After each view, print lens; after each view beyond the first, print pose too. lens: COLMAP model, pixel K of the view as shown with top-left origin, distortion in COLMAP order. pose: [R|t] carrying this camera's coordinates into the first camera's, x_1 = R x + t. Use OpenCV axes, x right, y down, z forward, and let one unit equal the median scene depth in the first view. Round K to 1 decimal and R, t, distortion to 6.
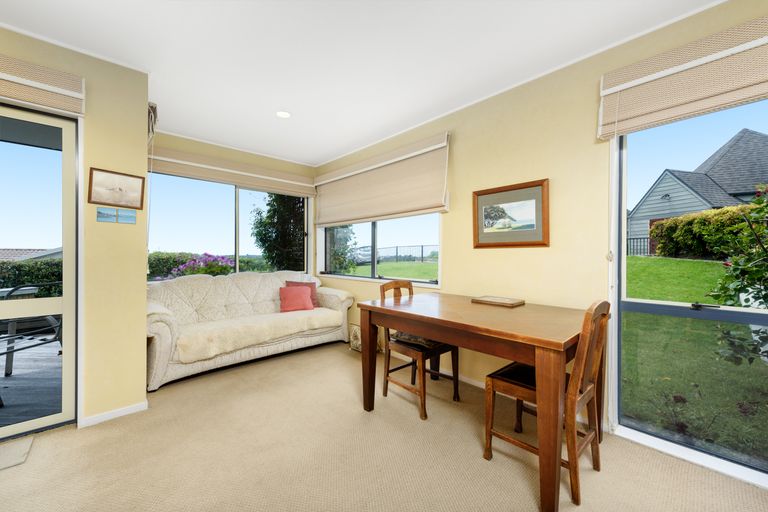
lens RADIAL K [[300.0, 0, 384.0], [0, 300.0, 256.0], [0, 0, 1]] dist [-0.000413, -0.000008]
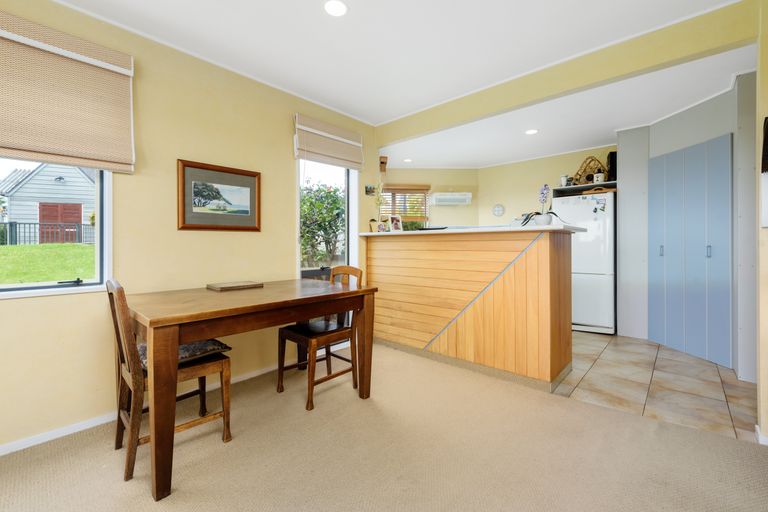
lens RADIAL K [[324.1, 0, 383.5], [0, 324.1, 243.3], [0, 0, 1]] dist [0.000452, 0.000062]
pose [[-0.089801, 0.003325, 0.995954, -0.659487], [0.004091, 0.999987, -0.002970, 0.016466], [-0.995951, 0.003808, -0.089814, 0.575987]]
